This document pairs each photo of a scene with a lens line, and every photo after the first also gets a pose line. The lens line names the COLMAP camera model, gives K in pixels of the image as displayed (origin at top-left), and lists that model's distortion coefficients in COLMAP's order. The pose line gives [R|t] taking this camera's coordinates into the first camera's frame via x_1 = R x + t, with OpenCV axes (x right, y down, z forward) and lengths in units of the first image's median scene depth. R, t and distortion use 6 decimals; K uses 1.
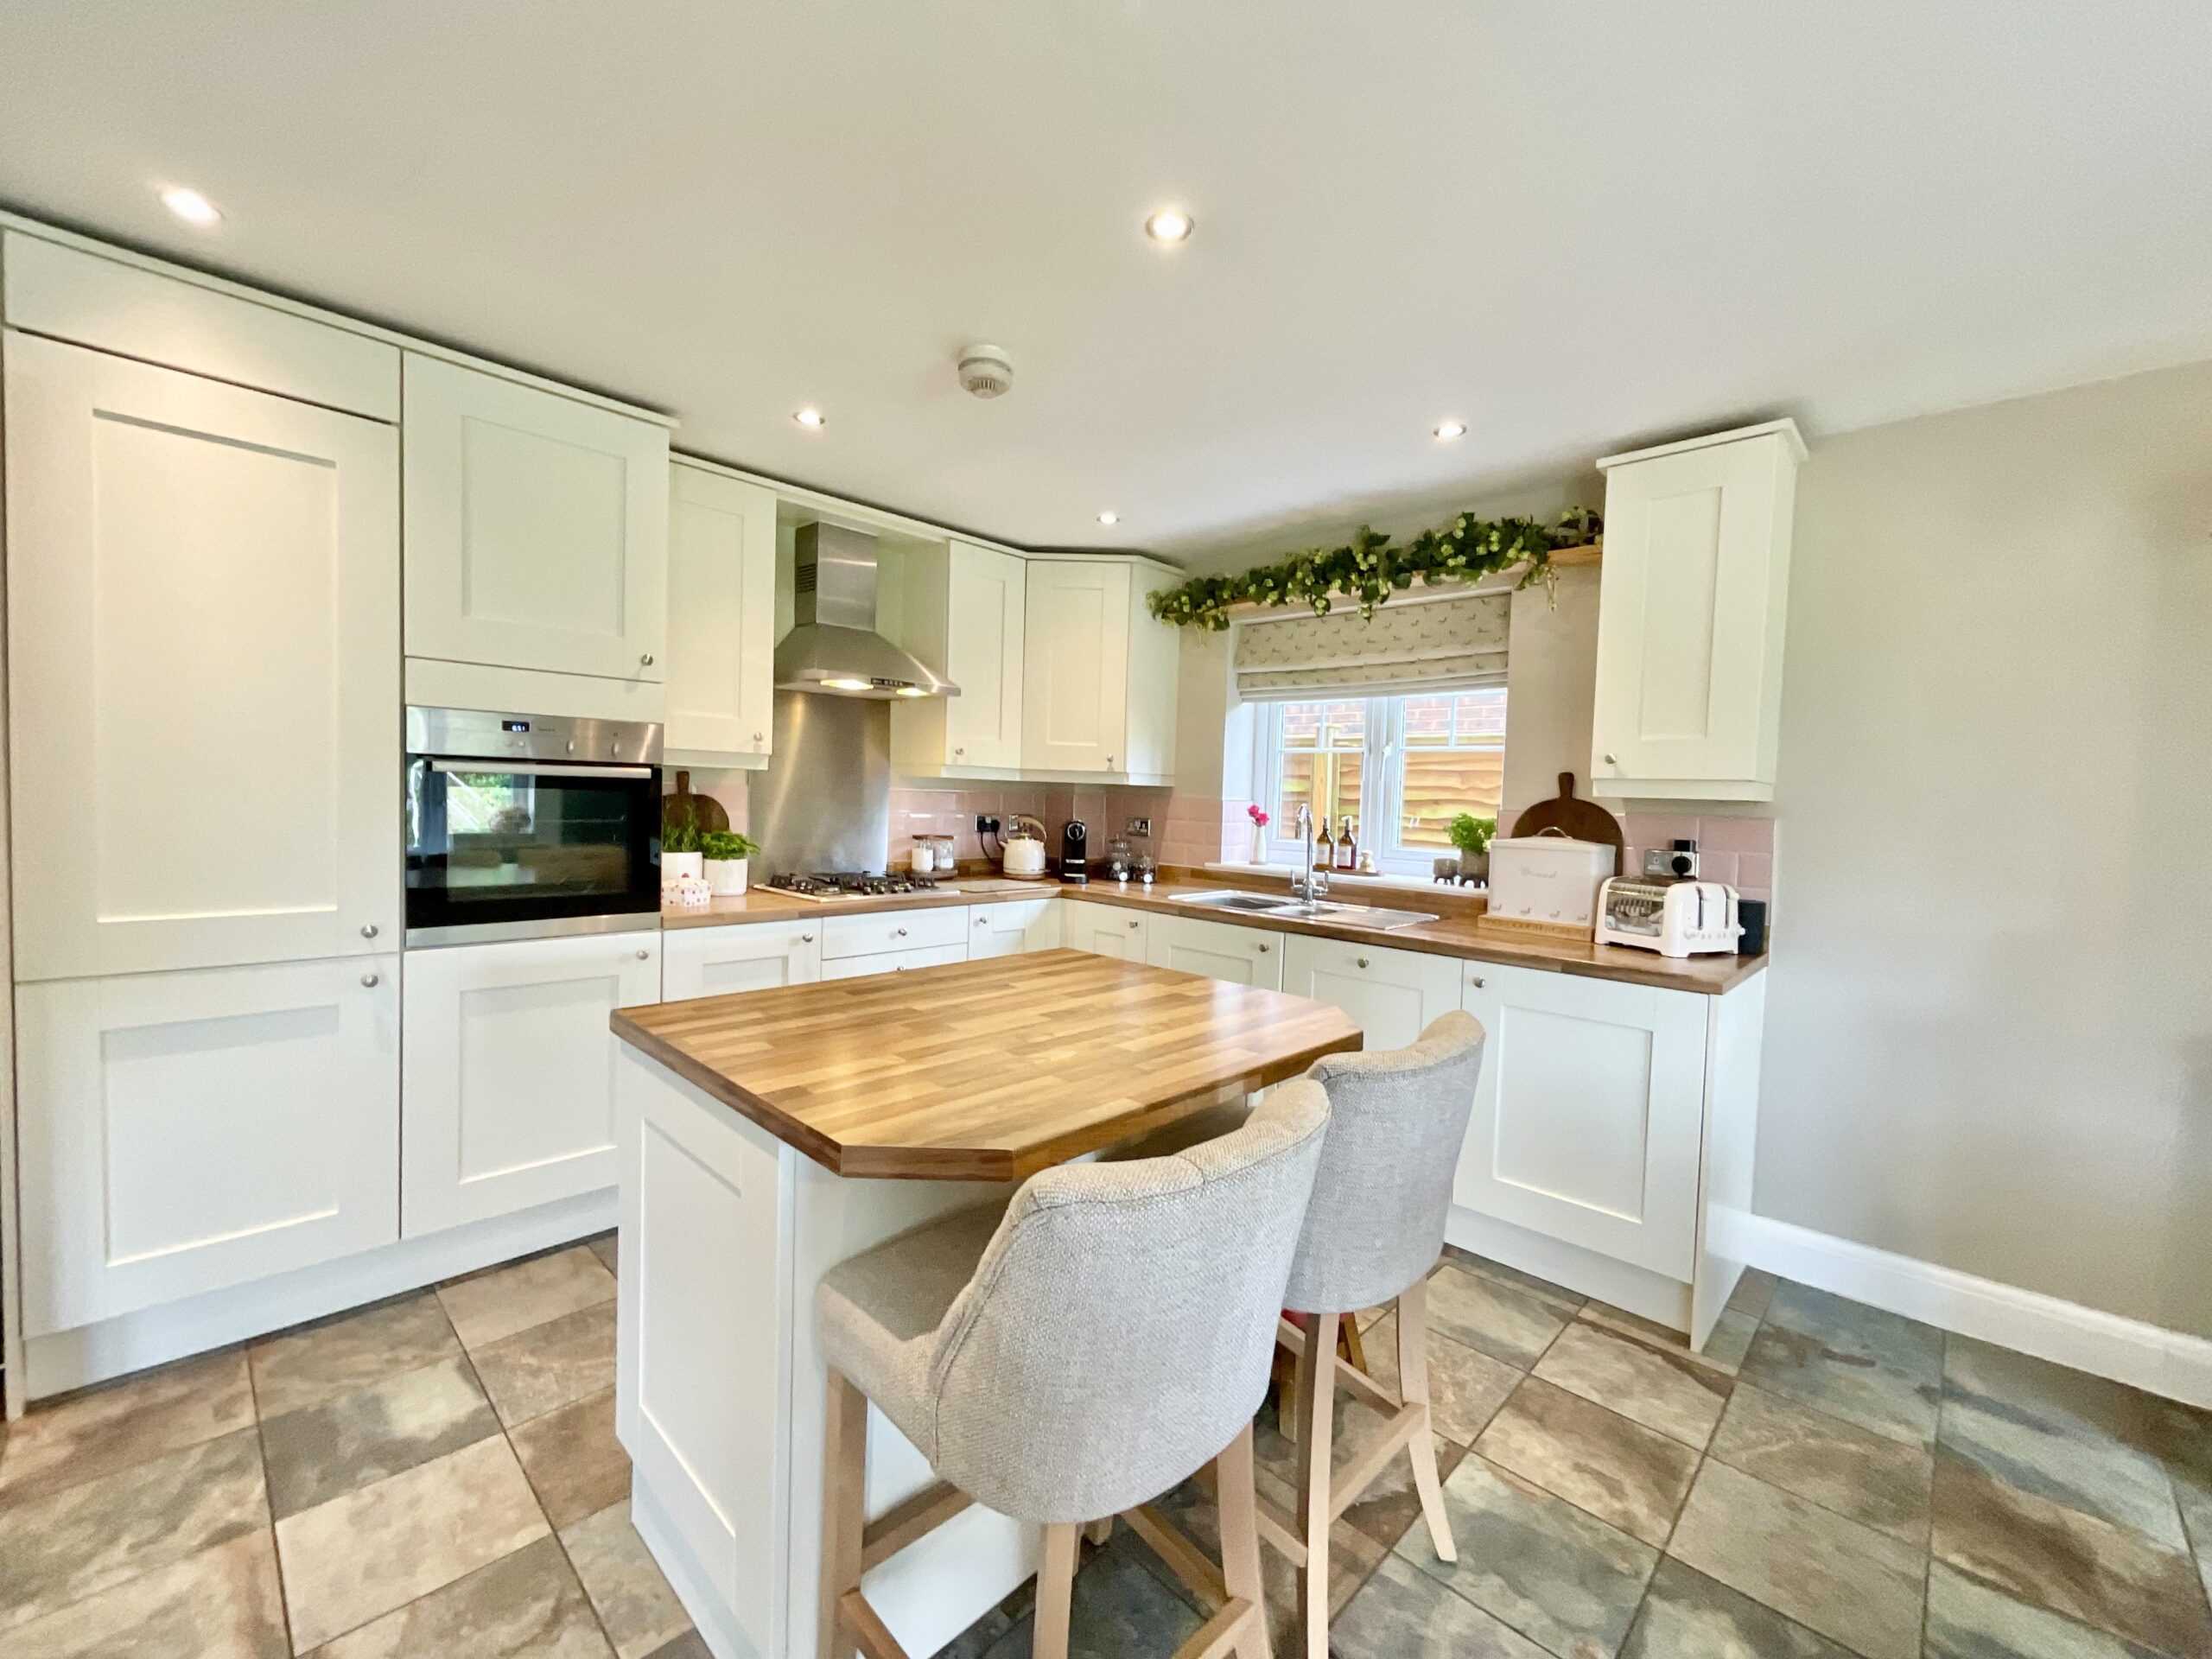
lens RADIAL K [[900.9, 0, 1107.5], [0, 900.9, 823.4], [0, 0, 1]] dist [0.001266, -0.002168]
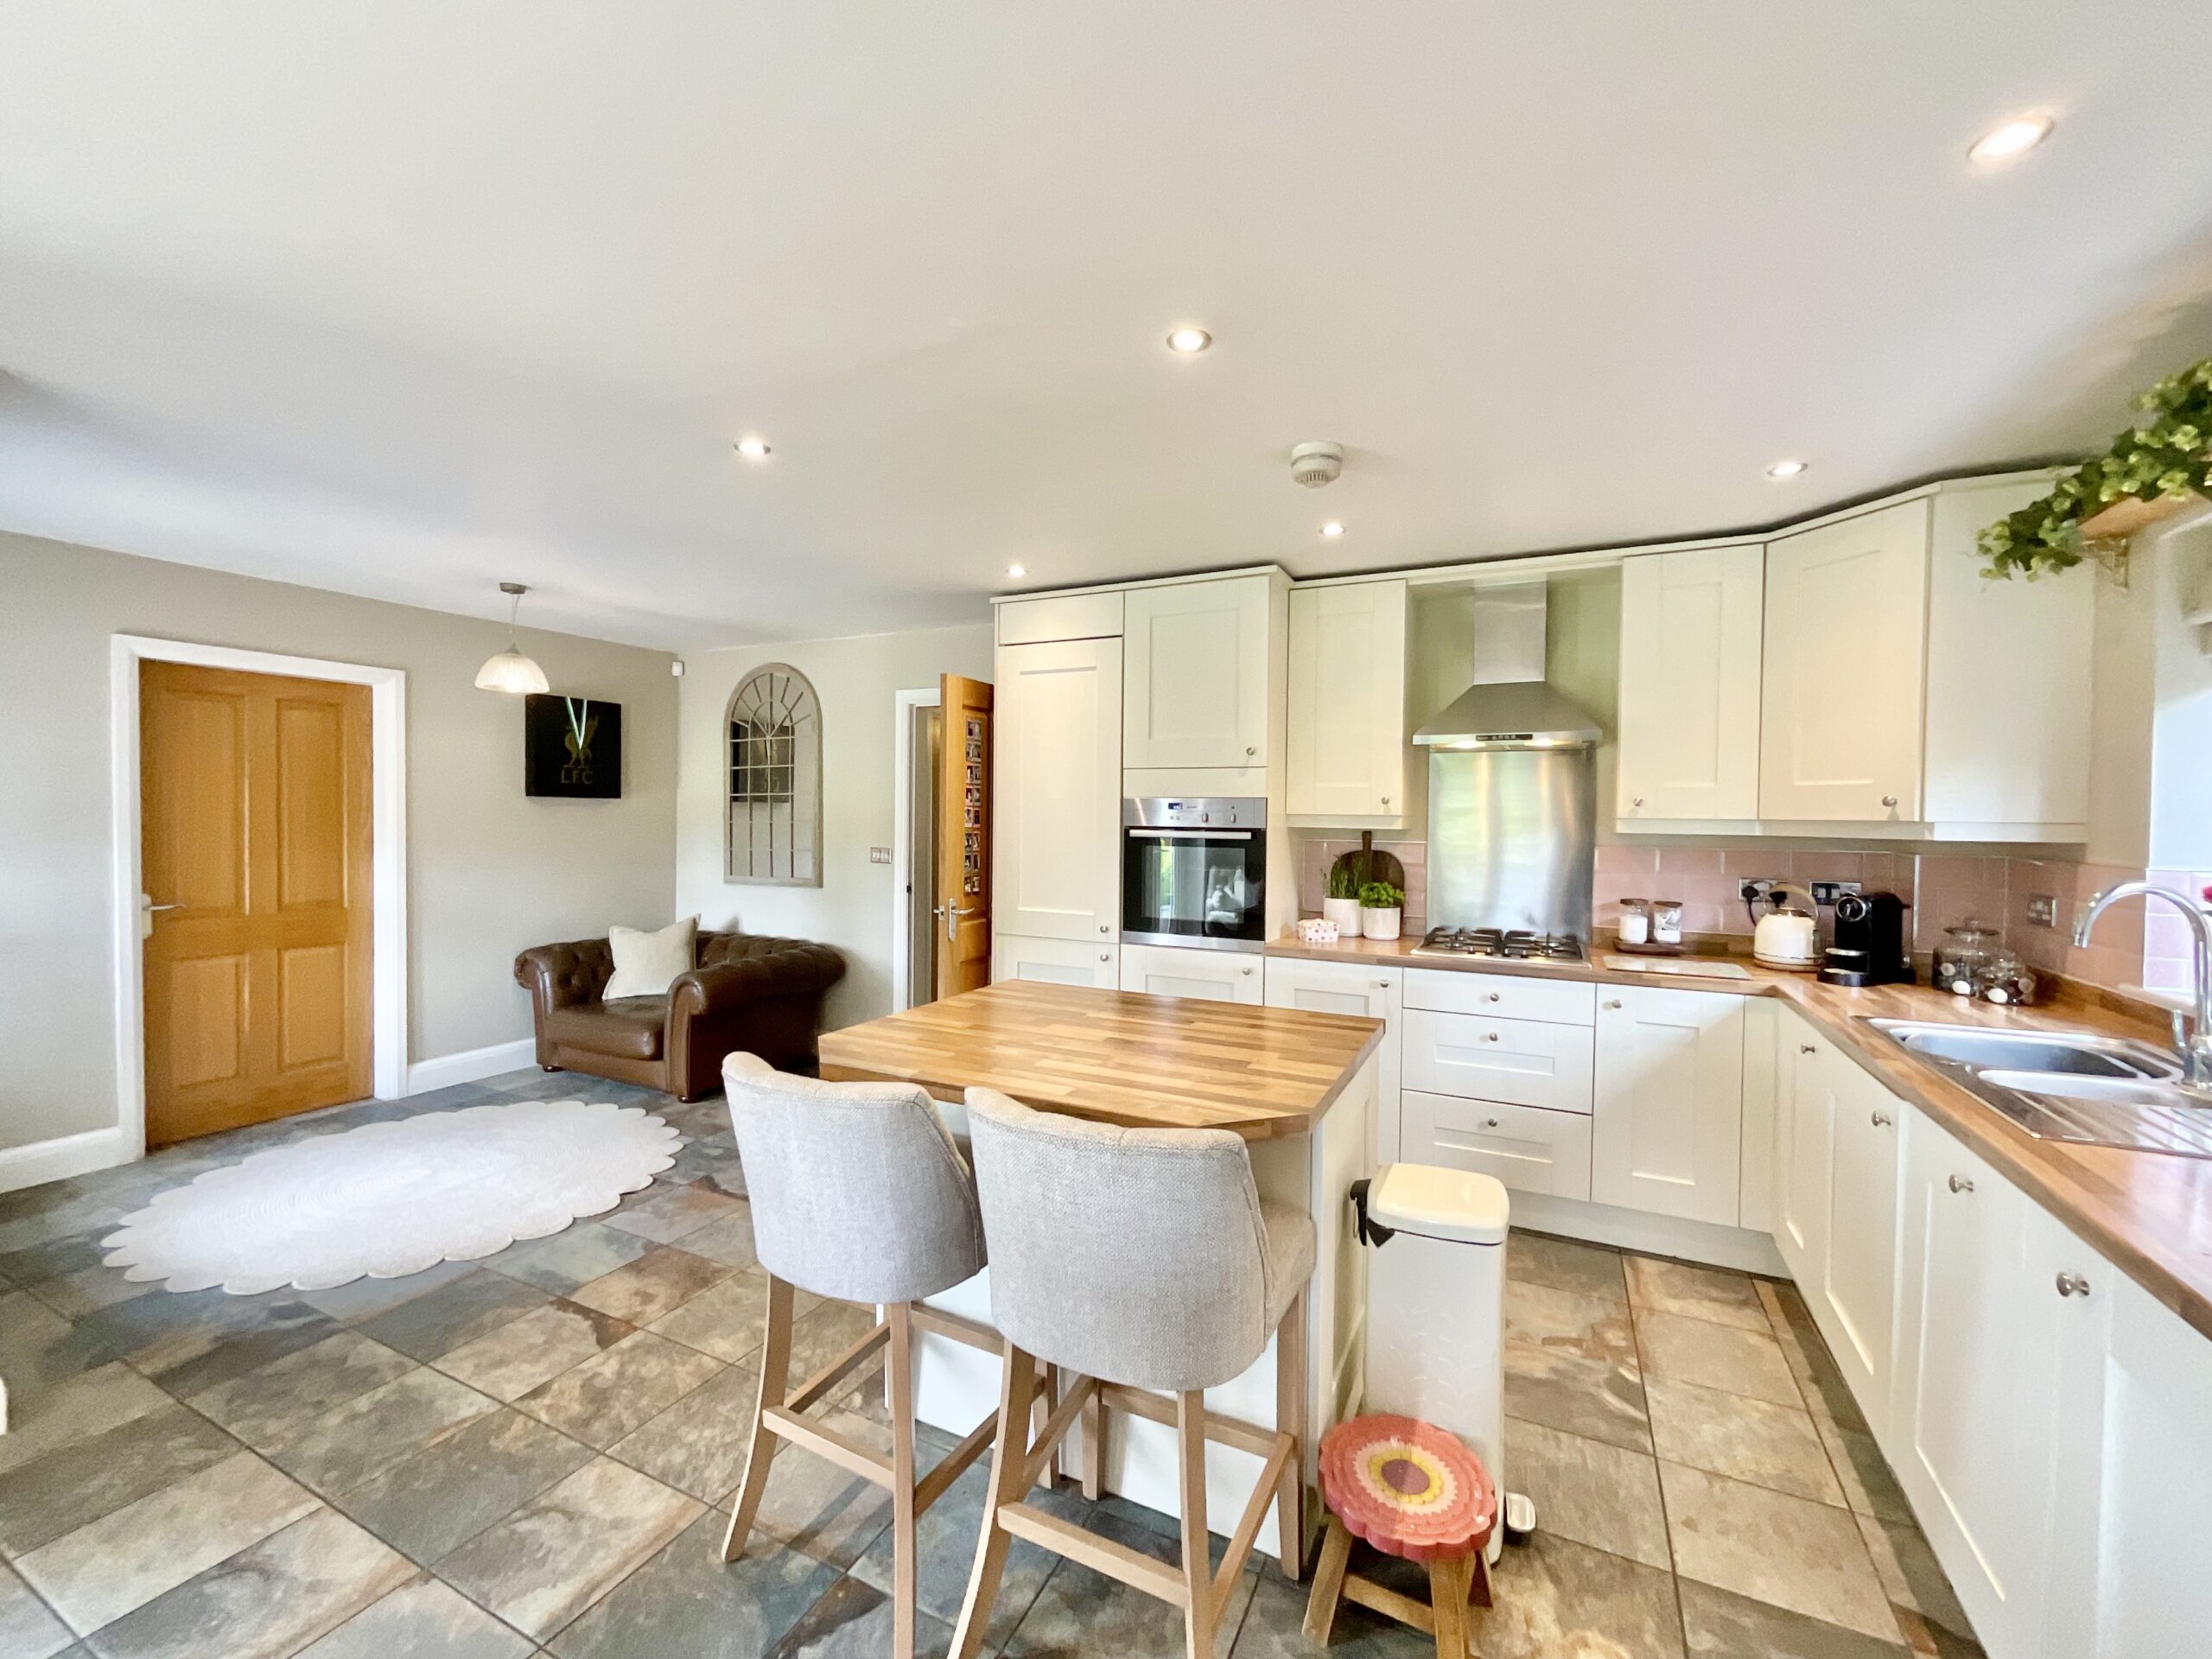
lens RADIAL K [[900.9, 0, 1107.4], [0, 900.9, 825.3], [0, 0, 1]] dist [0.001266, -0.002168]
pose [[0.306648, -0.016614, -0.951678, 0.582558], [-0.032577, 0.999079, -0.027939, -0.022240], [0.951265, 0.039570, 0.305824, 0.324200]]
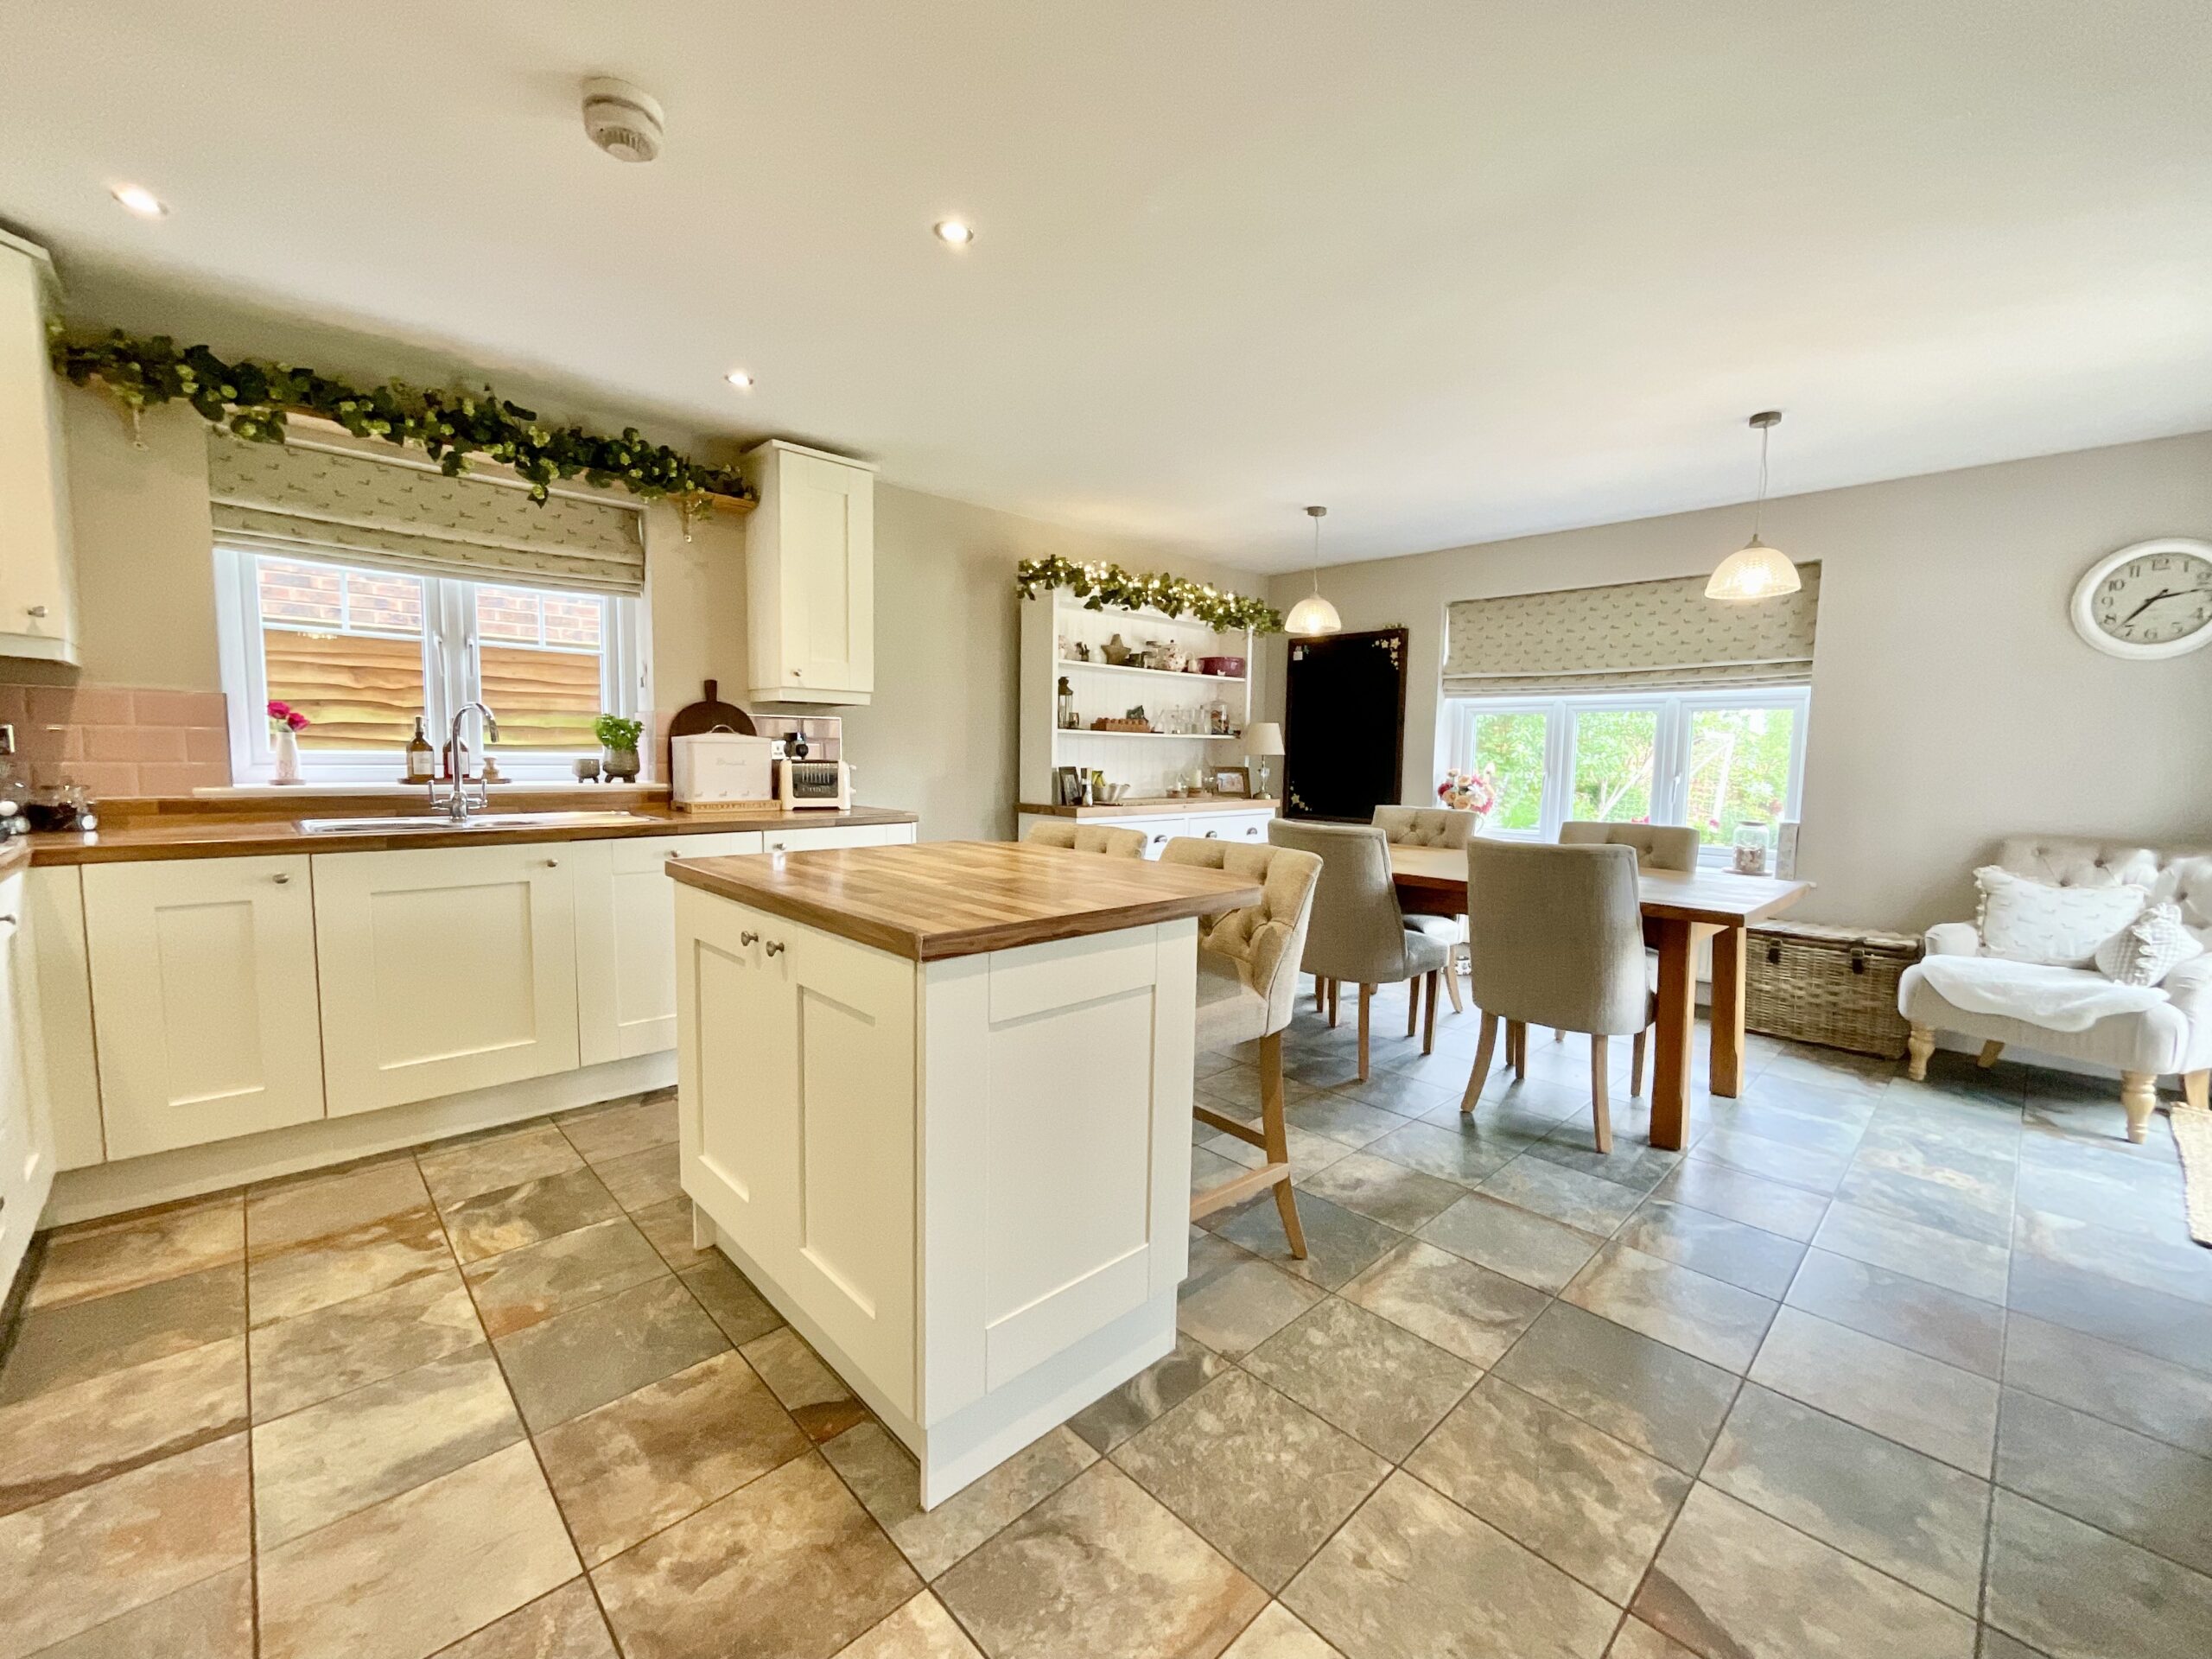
lens RADIAL K [[900.9, 0, 1102.1], [0, 900.9, 829.4], [0, 0, 1]] dist [0.001266, -0.002168]
pose [[0.044928, -0.119492, 0.991818, -0.683971], [0.015563, 0.992784, 0.118903, 0.007261], [-0.998869, 0.010093, 0.046463, 0.408913]]
